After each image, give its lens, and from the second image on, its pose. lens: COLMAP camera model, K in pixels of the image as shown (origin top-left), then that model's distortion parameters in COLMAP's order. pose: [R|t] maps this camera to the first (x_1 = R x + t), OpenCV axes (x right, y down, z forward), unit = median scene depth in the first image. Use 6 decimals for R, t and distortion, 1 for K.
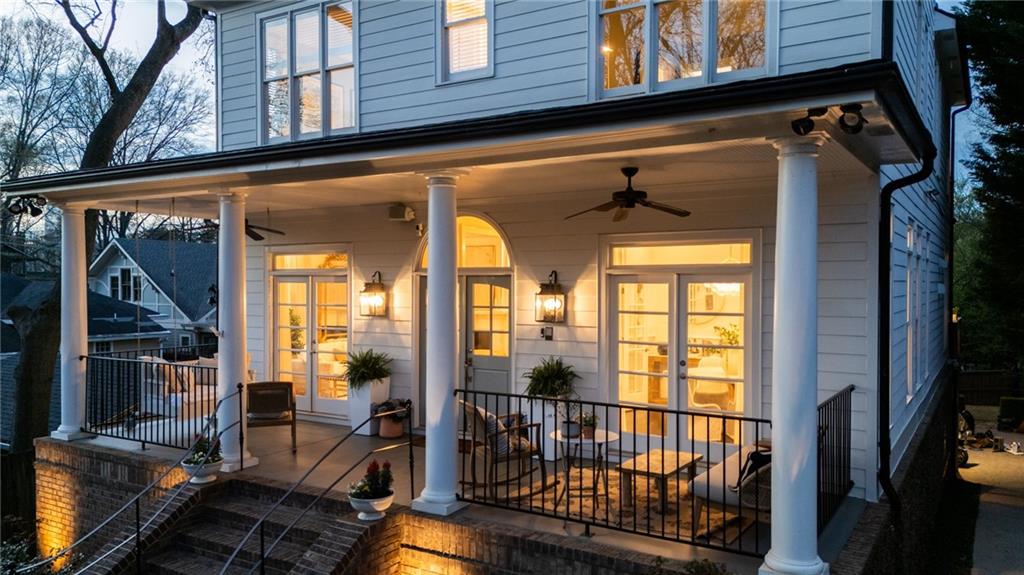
lens RADIAL K [[749.9, 0, 536.0], [0, 749.9, 288.9], [0, 0, 1]] dist [0.047477, -0.002078]
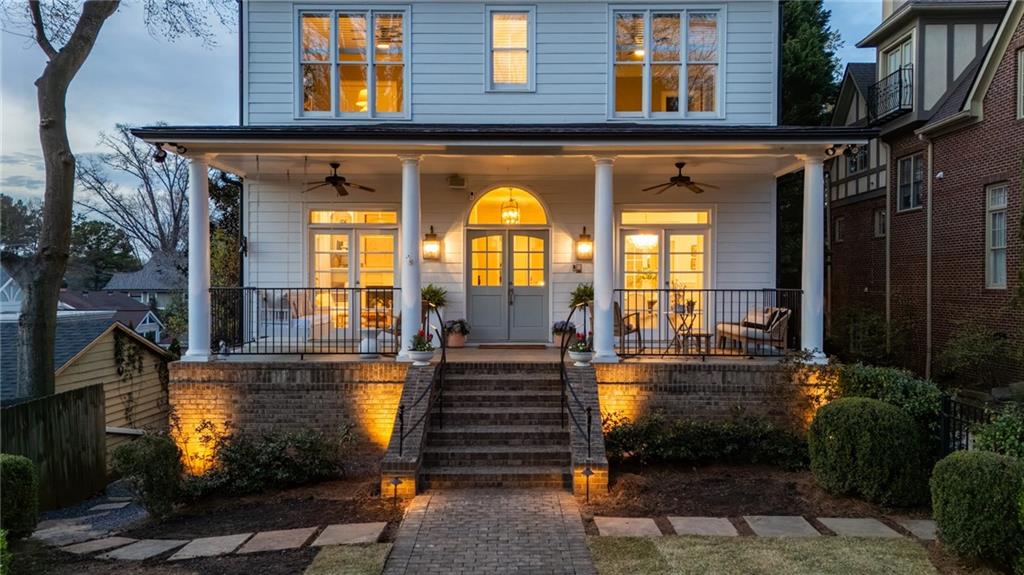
lens RADIAL K [[749.9, 0, 536.0], [0, 749.9, 288.9], [0, 0, 1]] dist [0.047477, -0.002078]
pose [[0.849994, -0.006675, 0.526749, -0.806646], [0.006667, 0.999976, 0.001913, 0.092485], [-0.526749, 0.001886, 0.850019, -0.225817]]
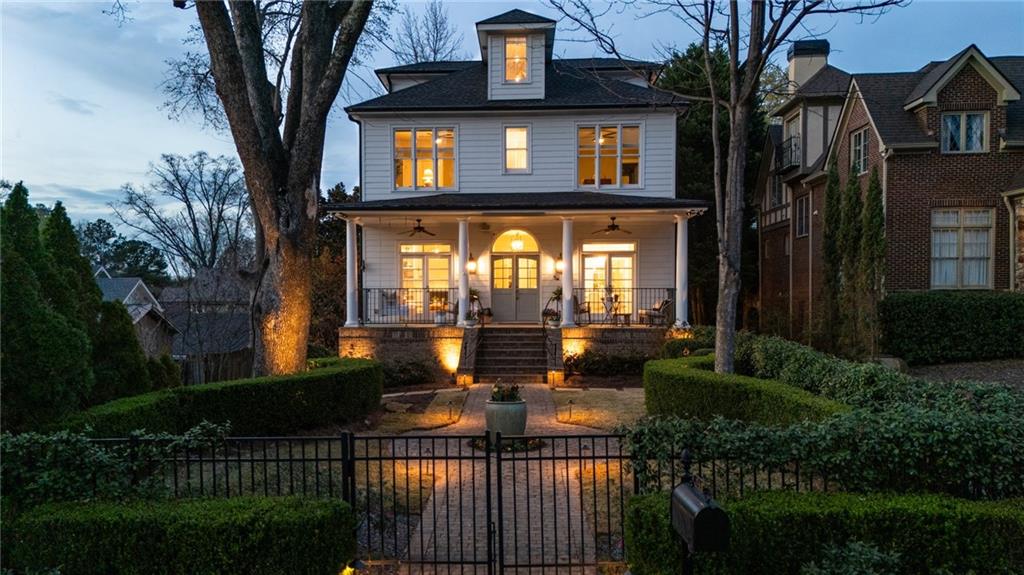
lens RADIAL K [[749.9, 0, 536.0], [0, 749.9, 288.9], [0, 0, 1]] dist [0.047477, -0.002078]
pose [[0.854509, -0.001530, 0.519435, -1.297151], [0.011970, 0.999788, -0.016748, 0.132691], [-0.519299, 0.020529, 0.854346, -1.079736]]
